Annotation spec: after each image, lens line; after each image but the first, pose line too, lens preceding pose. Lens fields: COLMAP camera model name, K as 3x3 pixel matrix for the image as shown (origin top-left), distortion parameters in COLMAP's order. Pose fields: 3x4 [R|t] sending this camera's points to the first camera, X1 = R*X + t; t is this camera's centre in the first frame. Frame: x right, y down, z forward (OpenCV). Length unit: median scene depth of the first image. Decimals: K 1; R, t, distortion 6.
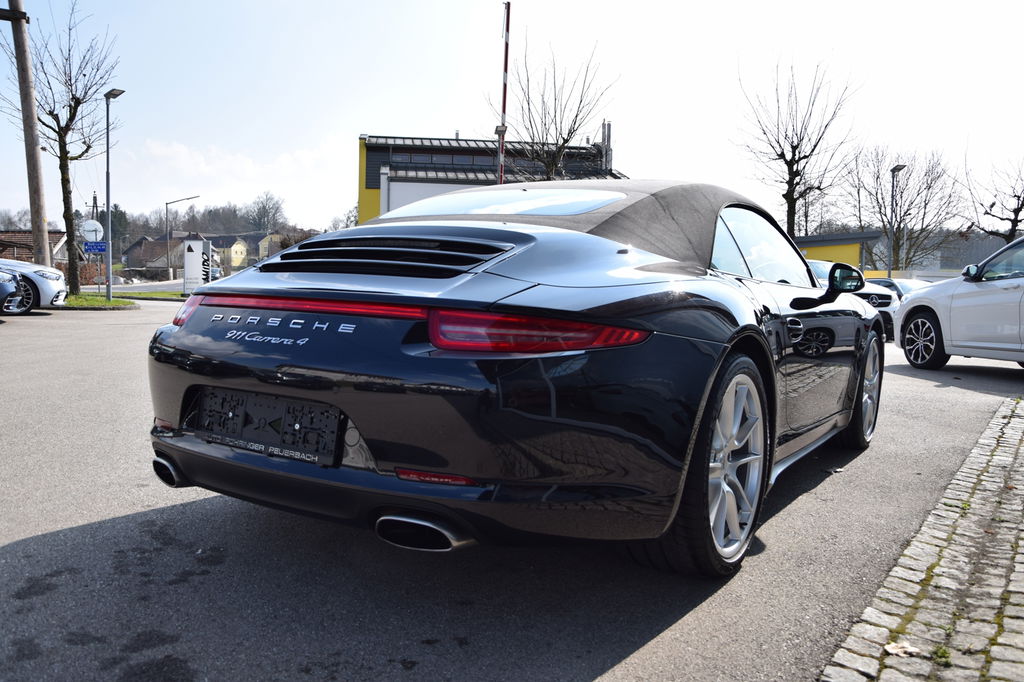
lens RADIAL K [[4643.6, 0, 512.0], [0, 4643.6, 341.0], [0, 0, 1]] dist [0.023769, -0.233882]
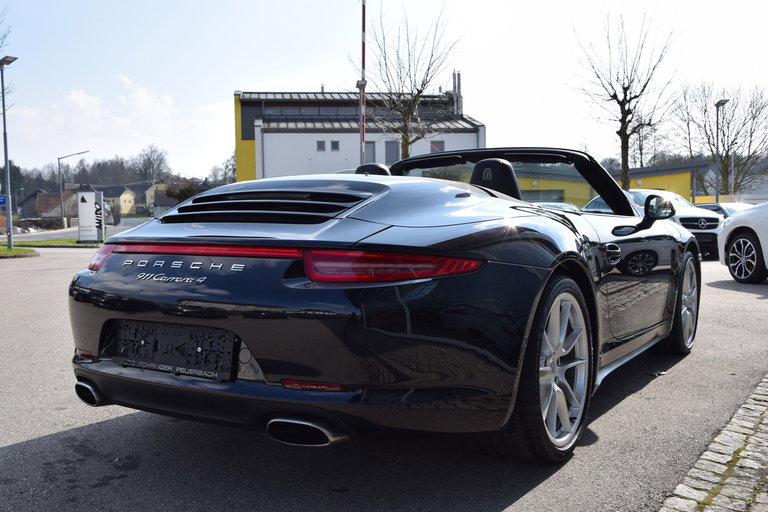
lens RADIAL K [[830.8, 0, 384.0], [0, 830.8, 256.0], [0, 0, 1]] dist [0.065313, 0.000202]
pose [[0.997146, -0.035841, 0.066449, -0.011604], [0.037665, 0.998941, -0.026410, 0.001492], [-0.065432, 0.028837, 0.997440, 0.788252]]
